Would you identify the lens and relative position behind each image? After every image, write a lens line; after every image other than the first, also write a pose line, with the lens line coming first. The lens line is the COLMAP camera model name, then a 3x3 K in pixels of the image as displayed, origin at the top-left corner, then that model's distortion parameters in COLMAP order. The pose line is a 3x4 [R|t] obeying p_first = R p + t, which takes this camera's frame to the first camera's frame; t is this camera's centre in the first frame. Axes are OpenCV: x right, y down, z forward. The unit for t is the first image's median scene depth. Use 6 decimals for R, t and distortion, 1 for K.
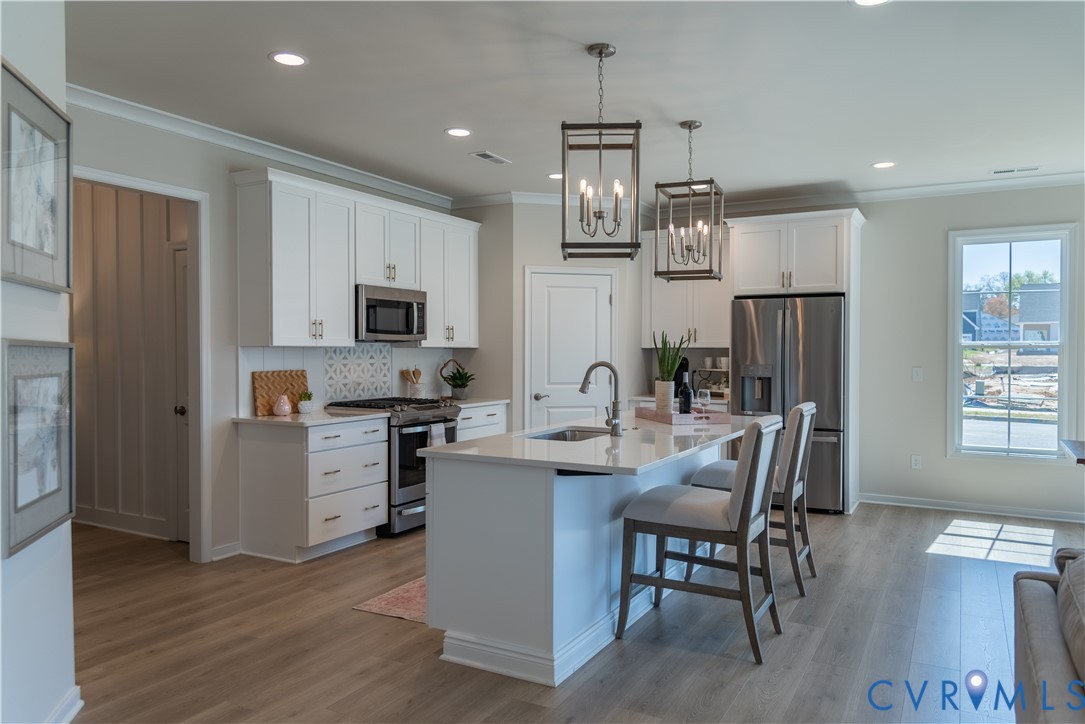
lens RADIAL K [[767.9, 0, 495.2], [0, 767.9, 363.7], [0, 0, 1]] dist [-0.005586, -0.002123]
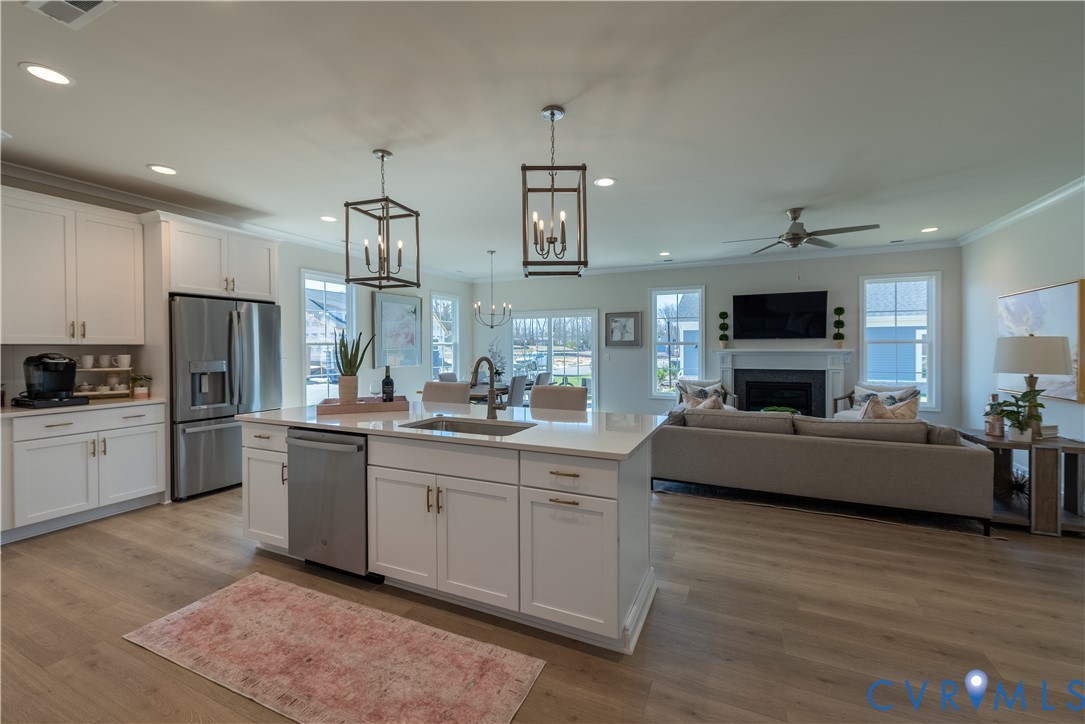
lens RADIAL K [[430.6, 0, 562.9], [0, 430.6, 351.4], [0, 0, 1]] dist [0.002967, -0.000008]
pose [[-0.154192, -0.010341, 0.987987, -0.342572], [0.021271, 0.999679, 0.013783, -0.009854], [-0.987812, 0.023140, -0.153922, 0.644396]]
